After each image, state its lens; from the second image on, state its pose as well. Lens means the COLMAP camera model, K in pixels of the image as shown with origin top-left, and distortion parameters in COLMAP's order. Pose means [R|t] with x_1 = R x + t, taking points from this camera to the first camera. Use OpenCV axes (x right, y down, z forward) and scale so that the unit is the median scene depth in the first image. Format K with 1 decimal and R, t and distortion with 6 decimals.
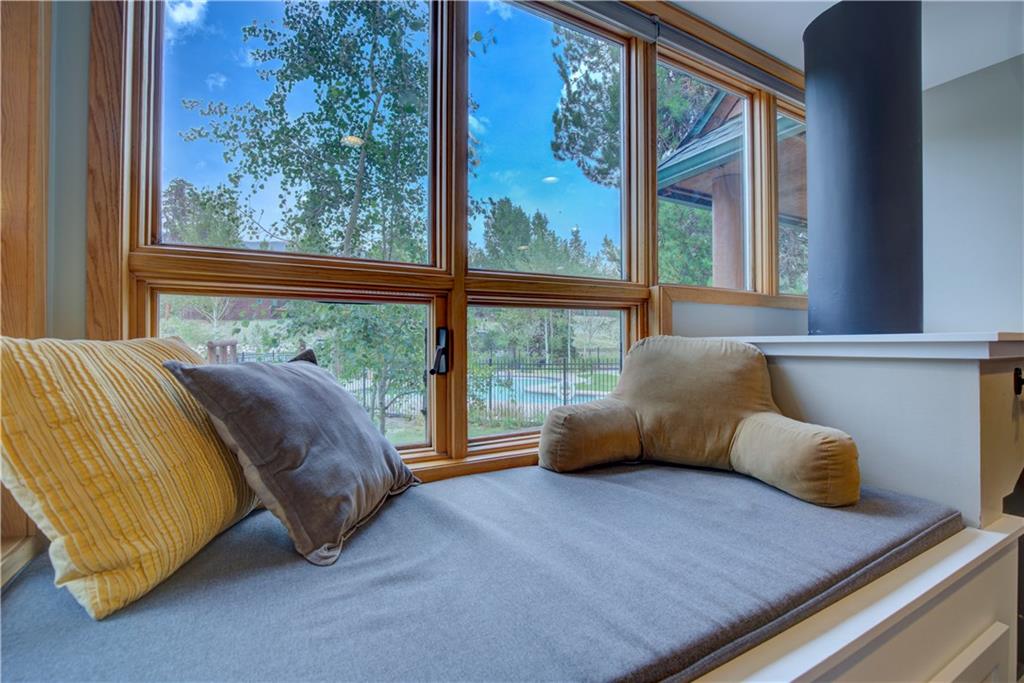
lens RADIAL K [[468.8, 0, 517.9], [0, 468.8, 338.2], [0, 0, 1]] dist [-0.032483, 0.004912]
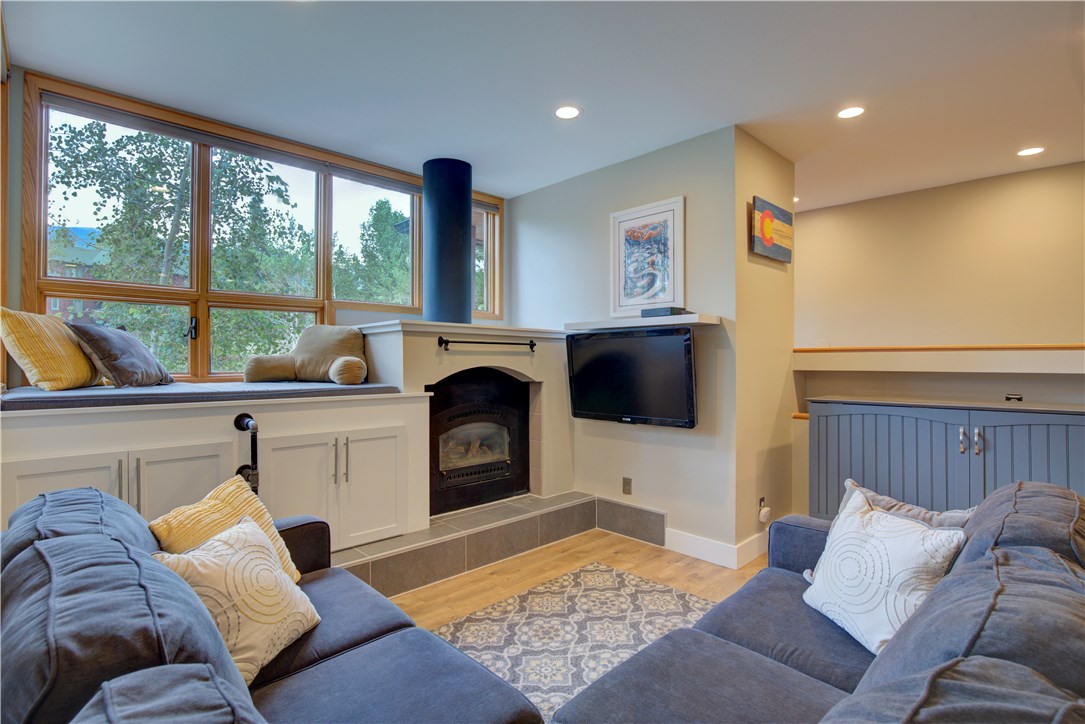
lens RADIAL K [[524.2, 0, 550.3], [0, 524.2, 353.7], [0, 0, 1]] dist [-0.021764, 0.000580]
pose [[0.965454, 0.005529, 0.260516, 0.674071], [-0.003624, 0.999963, -0.007791, 0.133243], [-0.260549, 0.006578, 0.965438, -1.461962]]
